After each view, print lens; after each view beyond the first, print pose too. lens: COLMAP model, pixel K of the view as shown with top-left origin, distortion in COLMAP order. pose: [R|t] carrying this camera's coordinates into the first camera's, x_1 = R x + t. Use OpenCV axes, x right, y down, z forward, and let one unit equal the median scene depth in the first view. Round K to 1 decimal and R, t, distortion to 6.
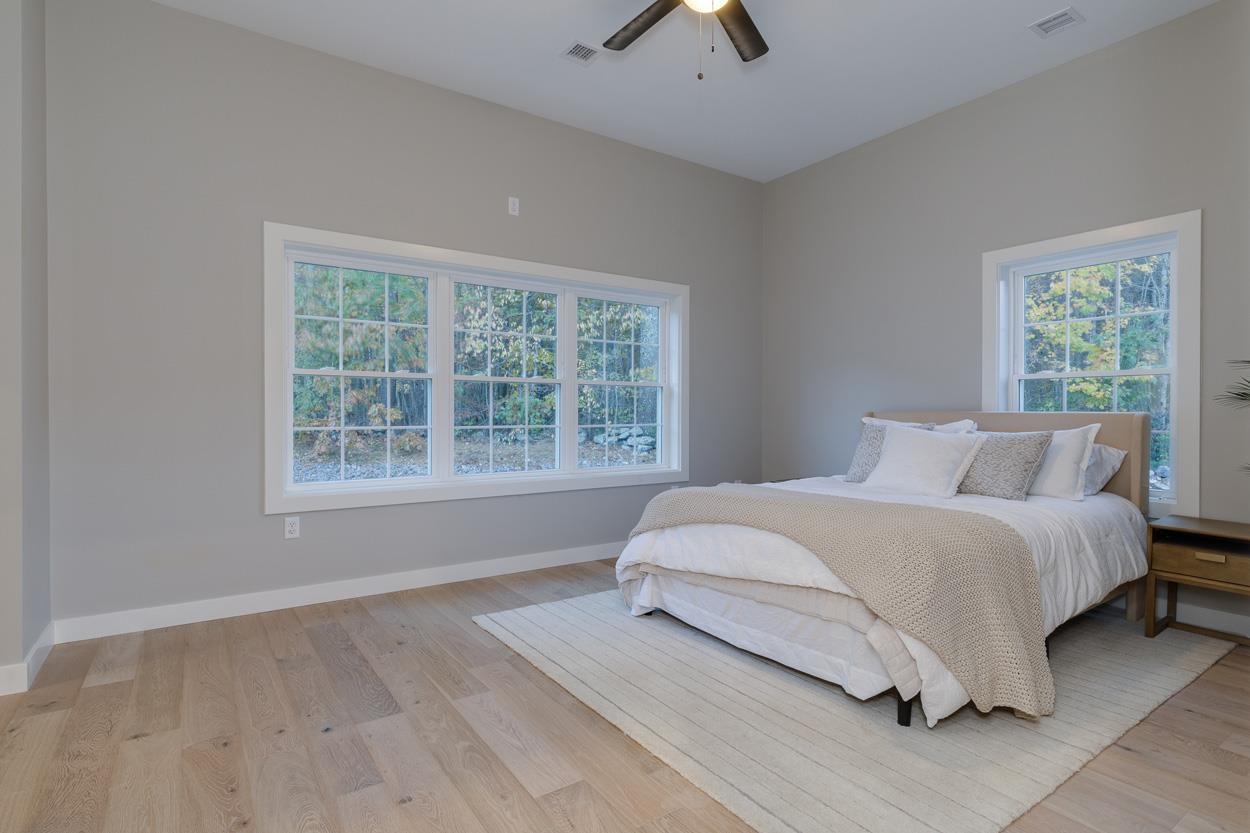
lens RADIAL K [[613.9, 0, 627.8], [0, 613.9, 424.6], [0, 0, 1]] dist [0.000157, 0.000130]
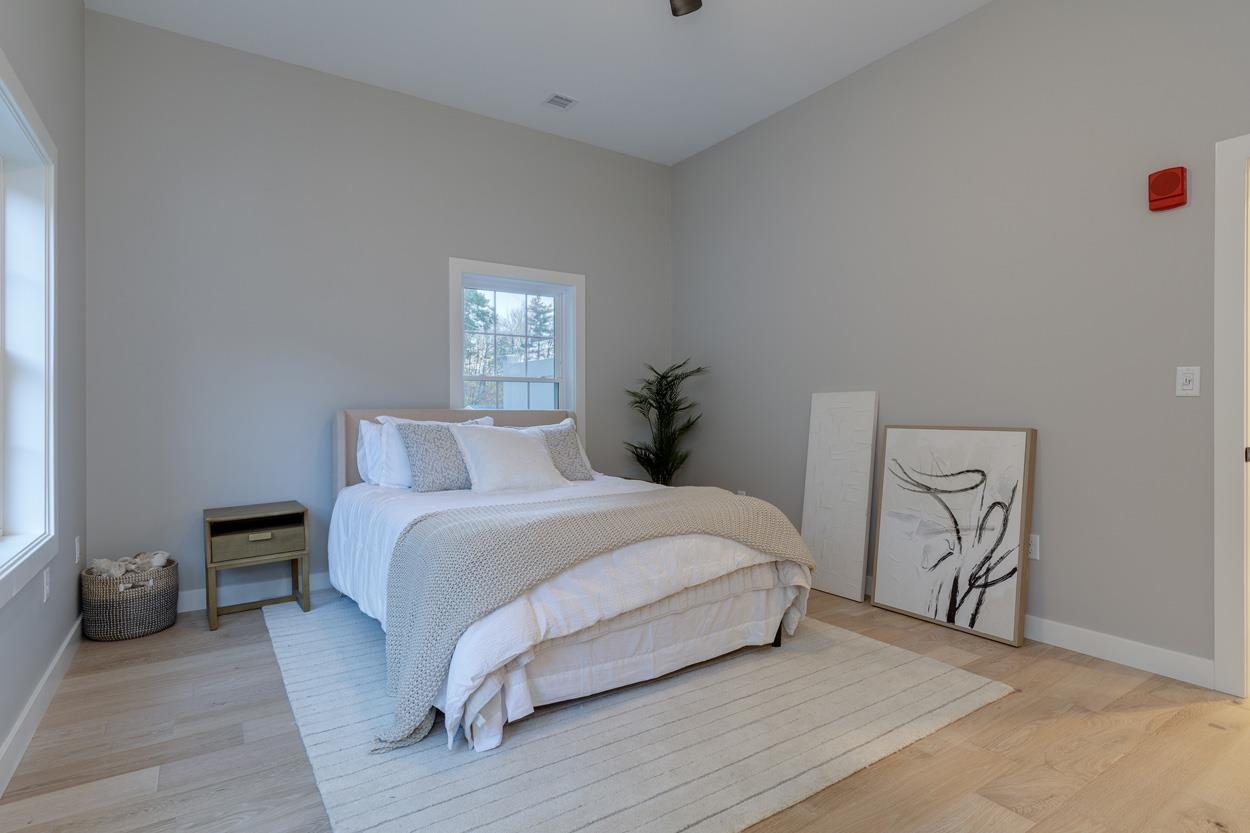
lens RADIAL K [[628.5, 0, 624.6], [0, 628.5, 411.8], [0, 0, 1]] dist [-0.001776, 0.000028]
pose [[0.026078, -0.004158, 0.999651, -0.666941], [0.020426, 0.999785, 0.003625, -0.018956], [-0.999451, 0.020325, 0.026158, 0.947211]]
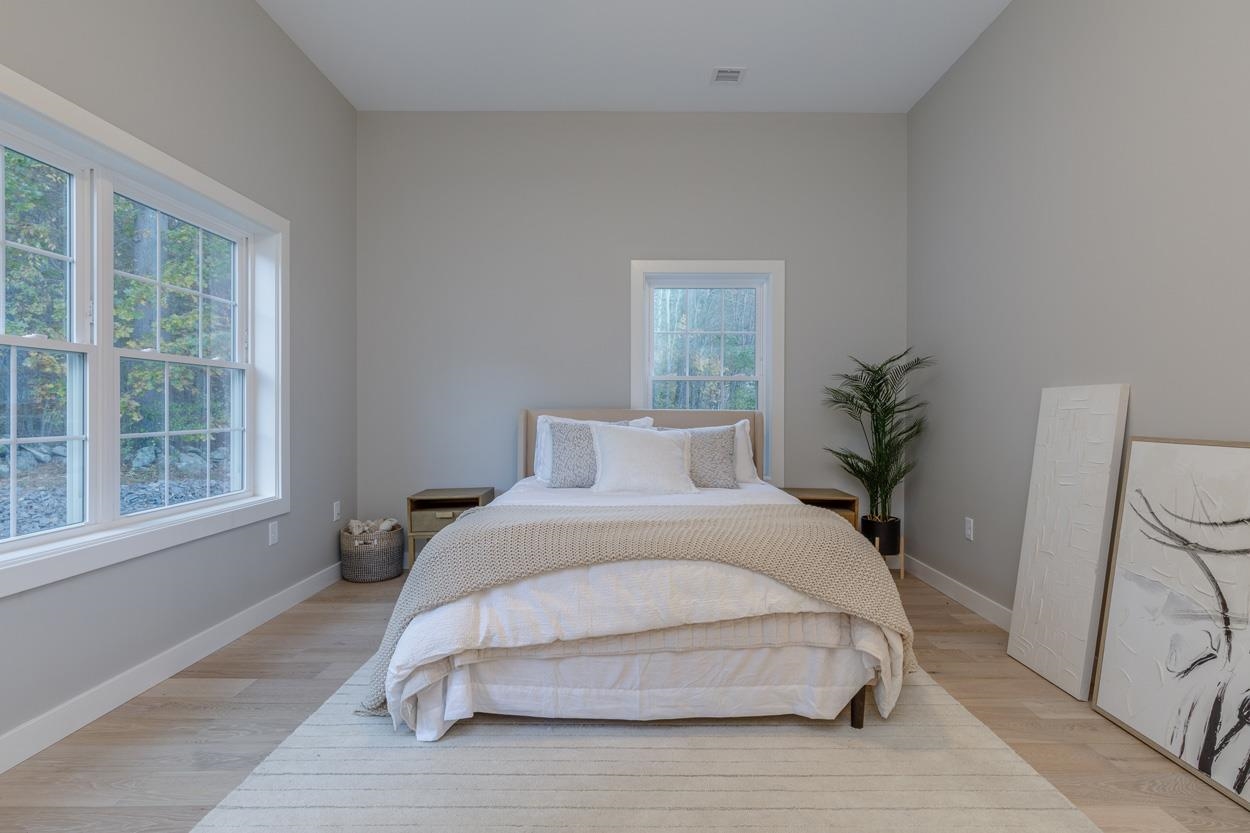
lens RADIAL K [[628.5, 0, 624.6], [0, 628.5, 411.8], [0, 0, 1]] dist [-0.001776, 0.000028]
pose [[0.576486, -0.004022, 0.817097, -0.434582], [0.014117, 0.999888, -0.005038, -0.013638], [-0.816985, 0.014439, 0.576478, 0.529550]]
